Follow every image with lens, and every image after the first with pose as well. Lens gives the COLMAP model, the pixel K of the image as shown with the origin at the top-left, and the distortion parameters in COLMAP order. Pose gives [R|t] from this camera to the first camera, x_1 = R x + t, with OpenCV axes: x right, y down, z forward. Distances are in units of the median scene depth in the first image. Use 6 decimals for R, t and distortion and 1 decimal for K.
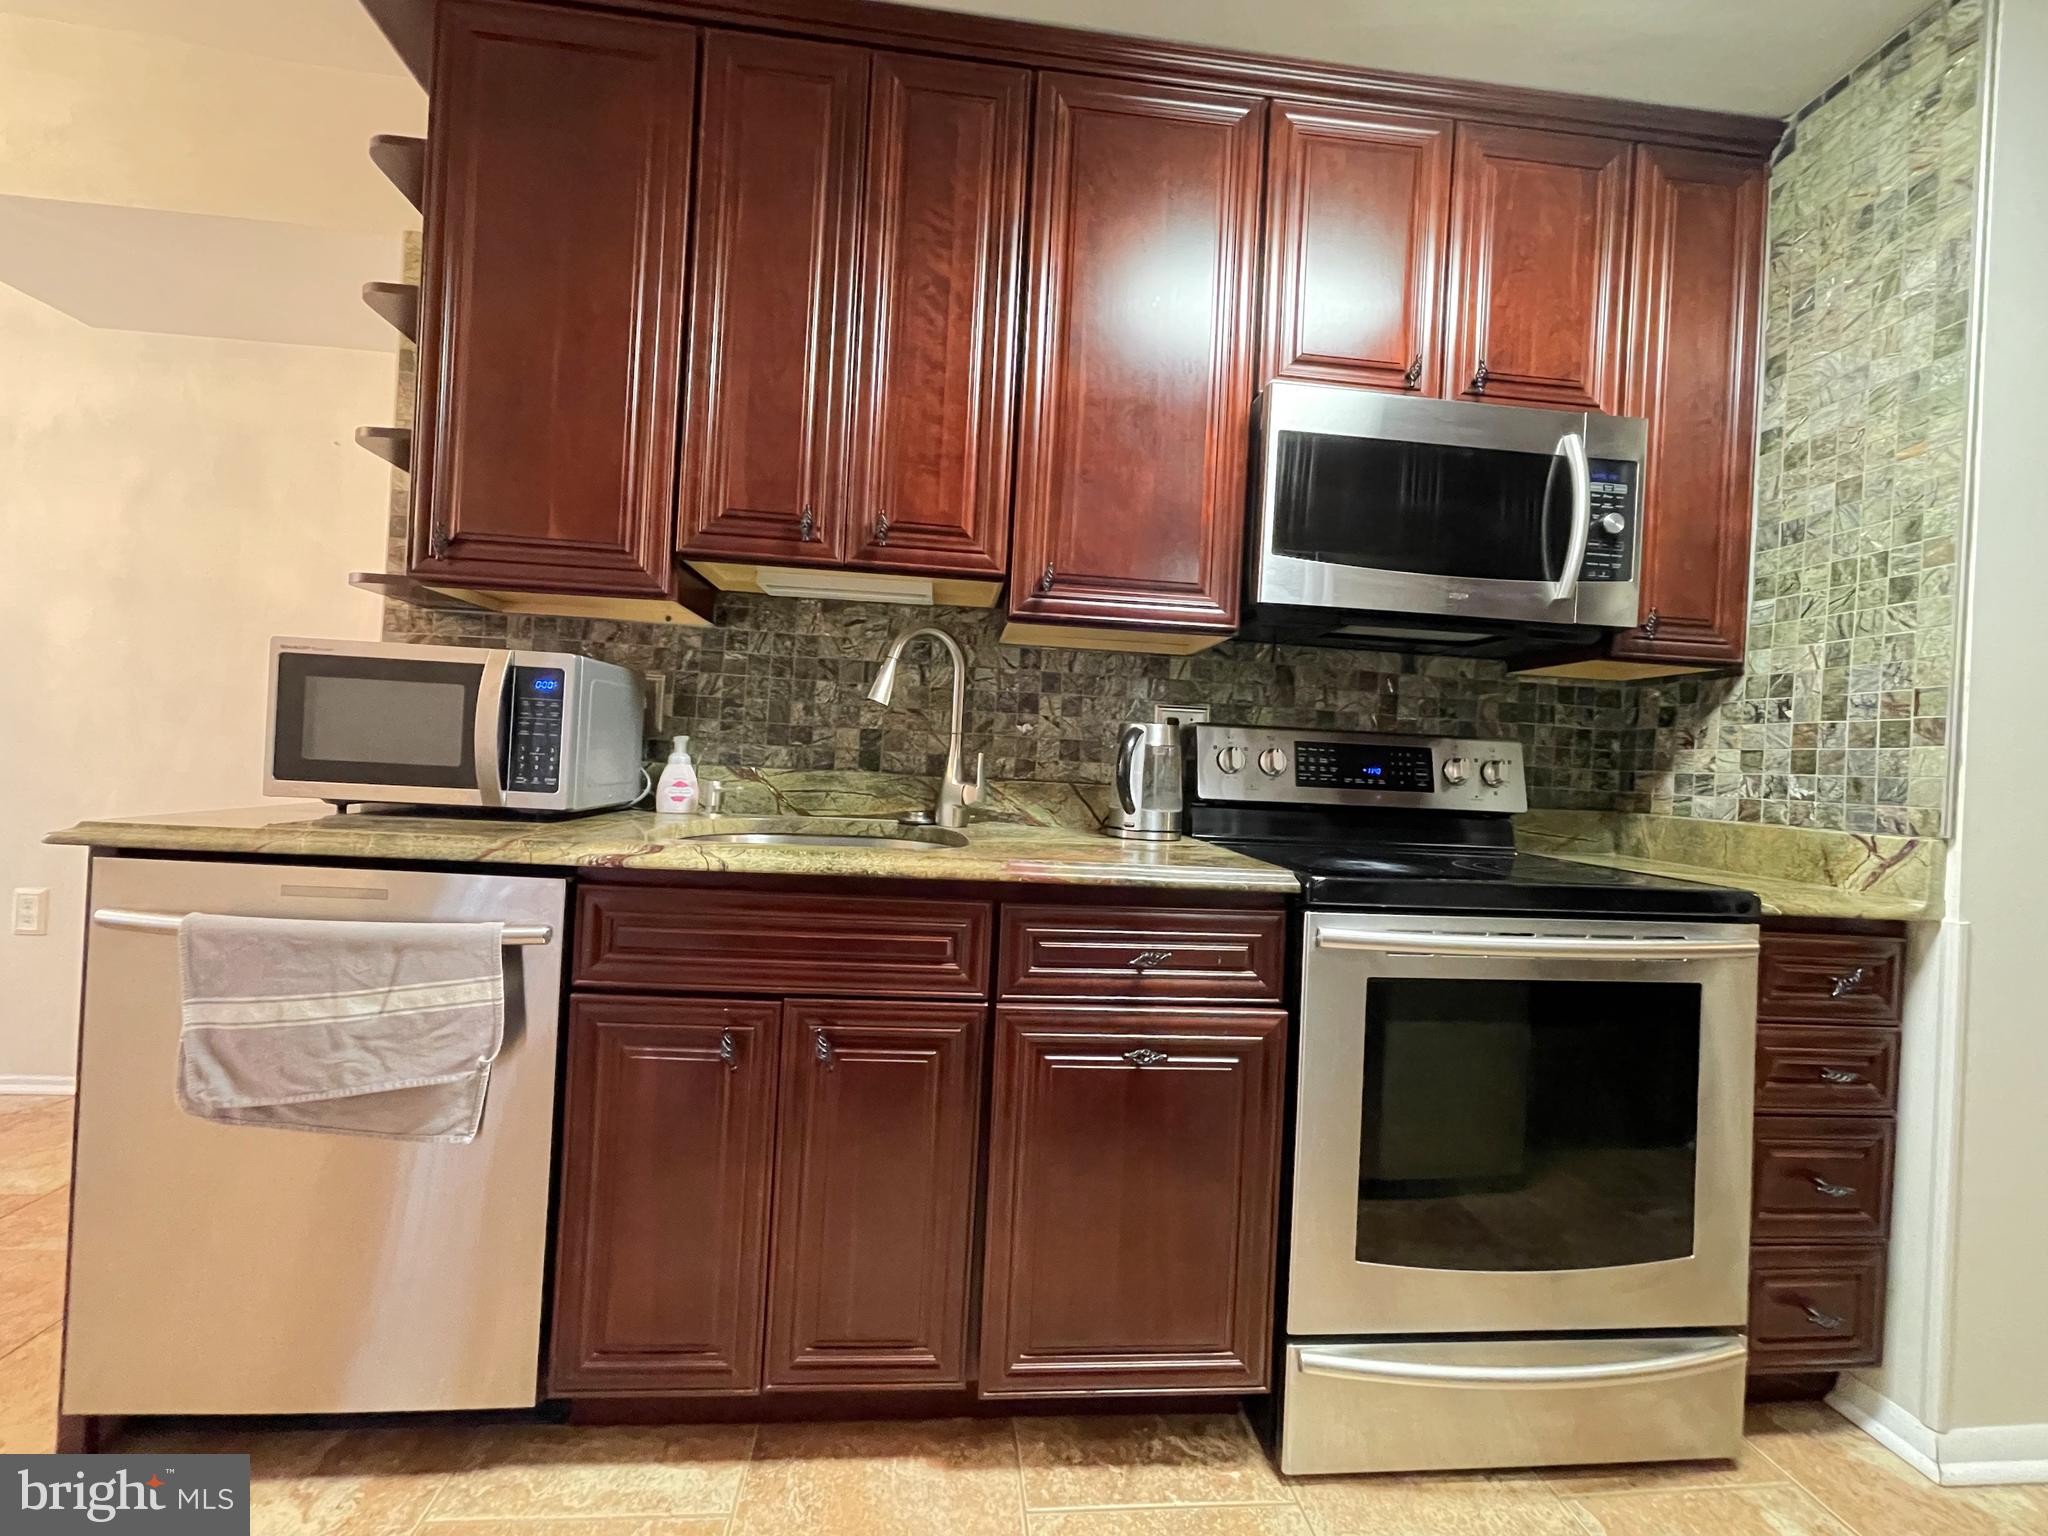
lens RADIAL K [[824.5, 0, 1017.8], [0, 824.5, 762.6], [0, 0, 1]] dist [-0.005825, 0.000848]
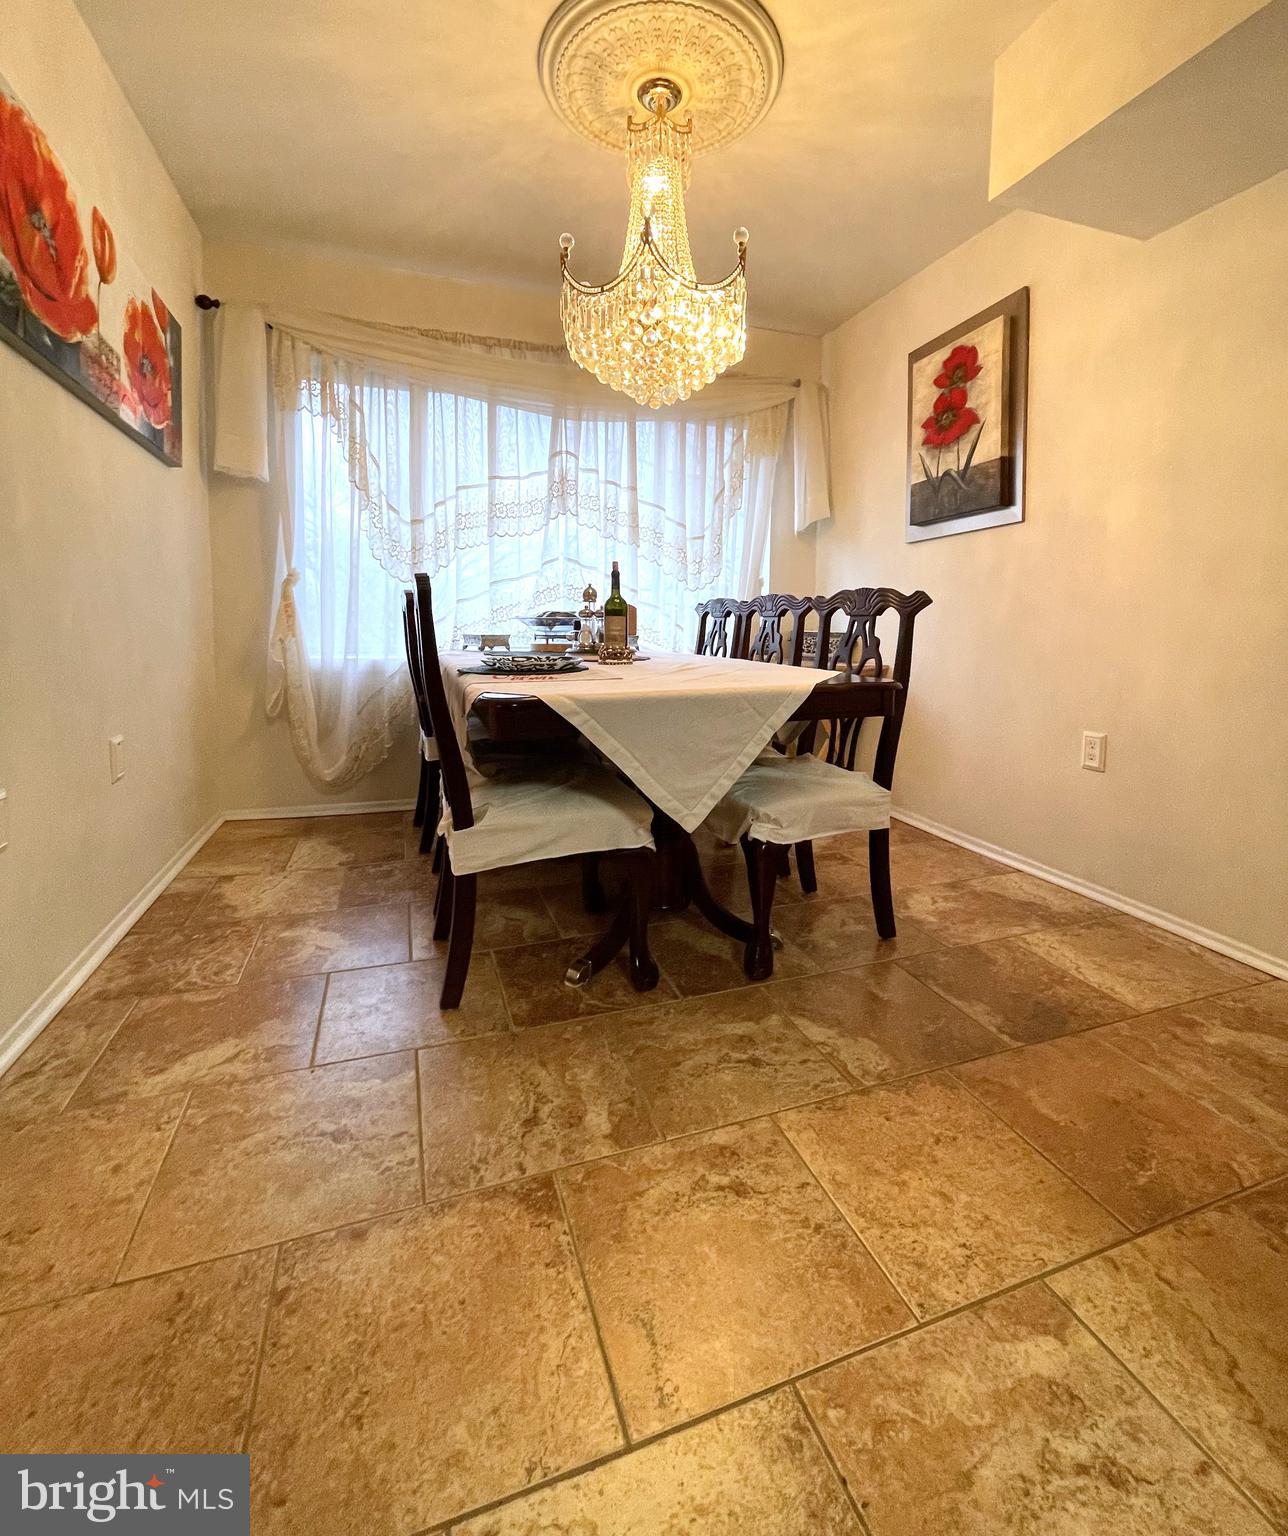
lens RADIAL K [[697.0, 0, 653.3], [0, 697.0, 668.9], [0, 0, 1]] dist [-0.004913, 0.001067]
pose [[0.243708, 0.022817, -0.969580, -0.494562], [0.006895, 0.999657, 0.025258, 0.038038], [0.969824, -0.012840, 0.243467, 0.152138]]
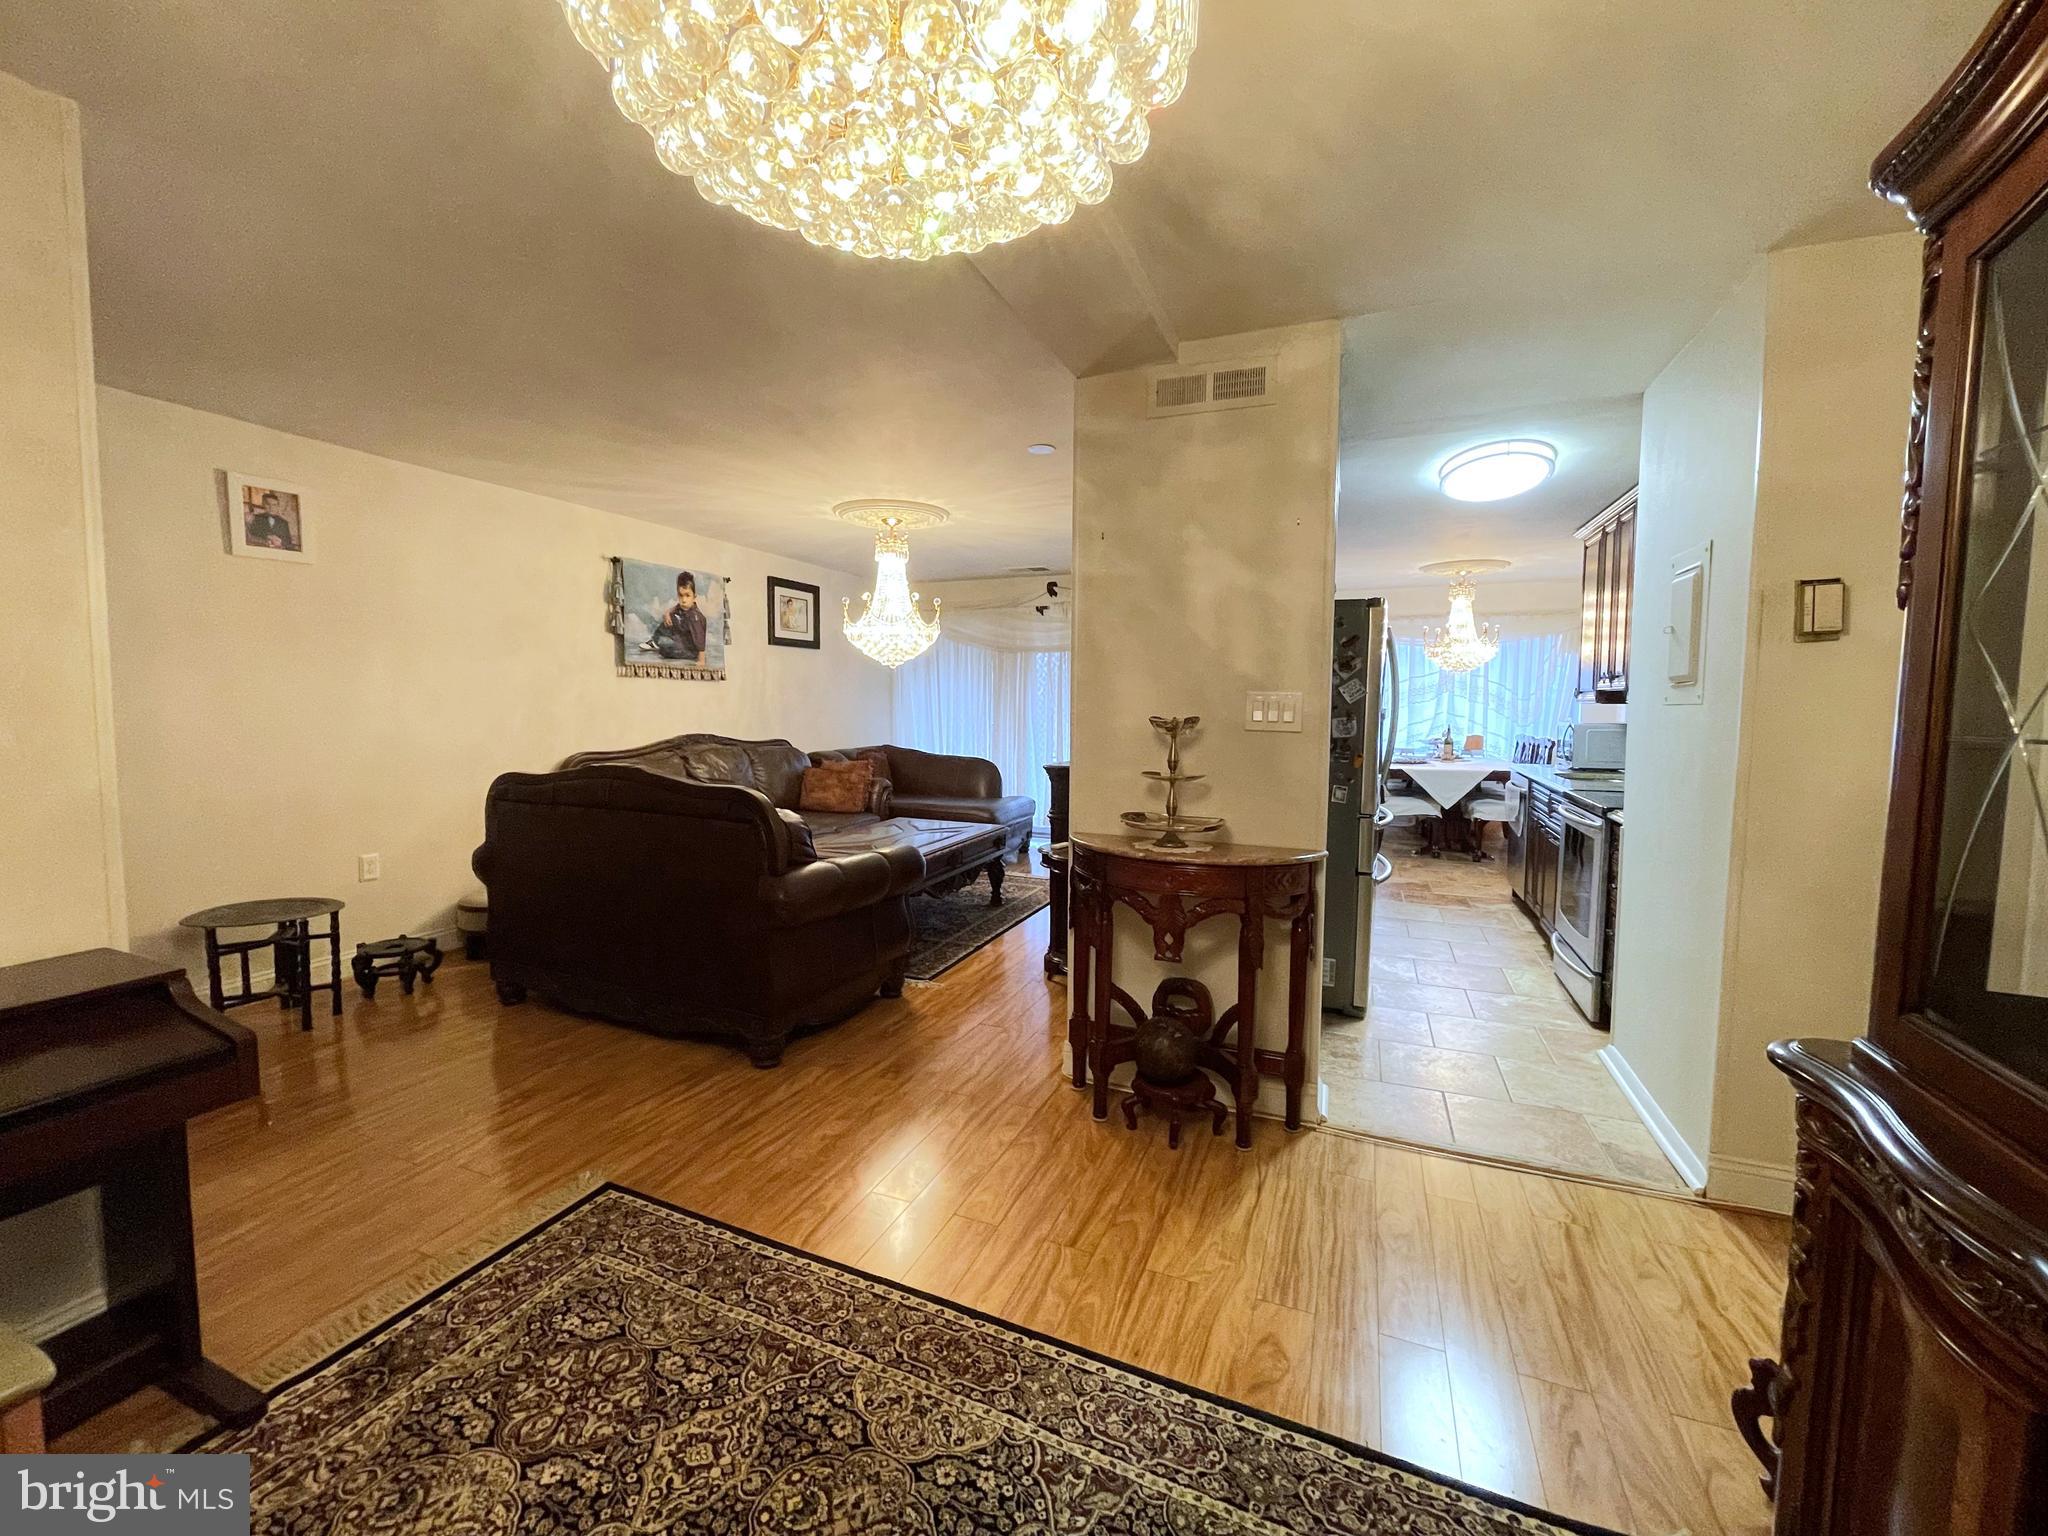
lens RADIAL K [[824.5, 0, 1030.3], [0, 824.5, 762.9], [0, 0, 1]] dist [-0.005825, 0.000848]
pose [[-0.465786, 0.017269, -0.884729, 3.214188], [-0.018970, 0.999385, 0.029495, -0.018382], [0.884694, 0.030522, -0.465172, 0.489593]]
